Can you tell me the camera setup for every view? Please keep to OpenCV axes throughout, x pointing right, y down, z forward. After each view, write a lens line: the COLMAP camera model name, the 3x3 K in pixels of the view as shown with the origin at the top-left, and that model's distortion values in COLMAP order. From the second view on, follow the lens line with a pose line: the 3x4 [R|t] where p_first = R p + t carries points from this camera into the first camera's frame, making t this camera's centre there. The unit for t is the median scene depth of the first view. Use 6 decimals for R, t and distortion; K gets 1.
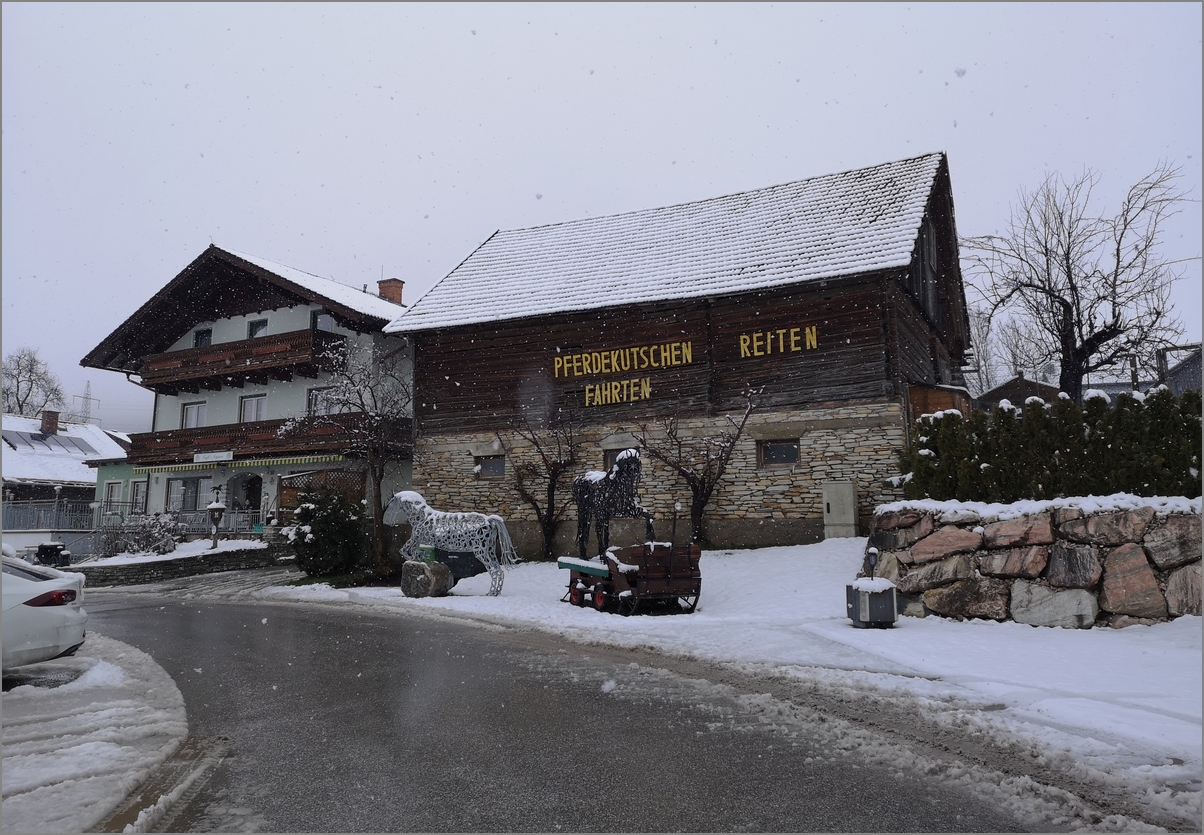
lens RADIAL K [[930.3, 0, 596.5], [0, 930.3, 368.8], [0, 0, 1]] dist [0.050702, -0.028129]
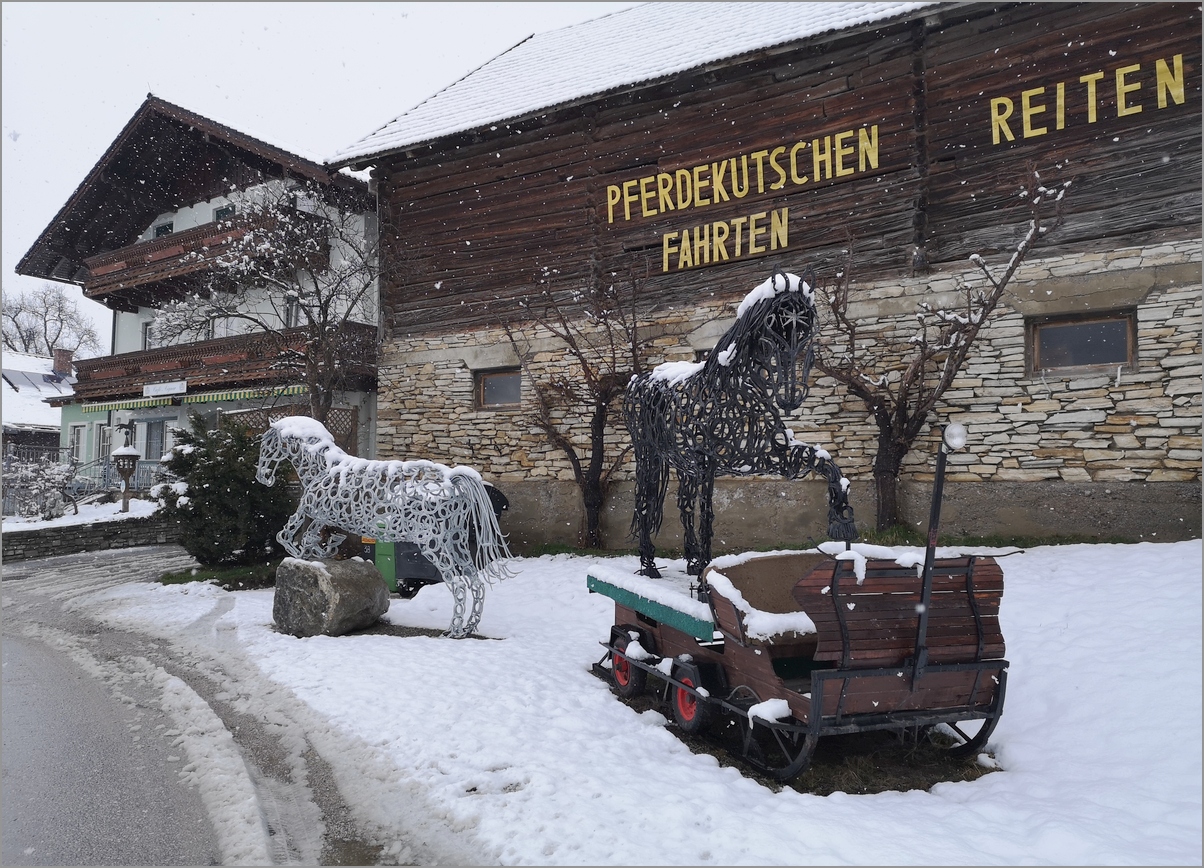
lens RADIAL K [[980.7, 0, 600.8], [0, 980.7, 436.3], [0, 0, 1]] dist [0.028633, -0.008976]
pose [[0.996515, 0.010013, -0.082808, 0.000489], [-0.000453, 0.993404, 0.114668, 0.074776], [0.083410, -0.114230, 0.989947, 0.455383]]
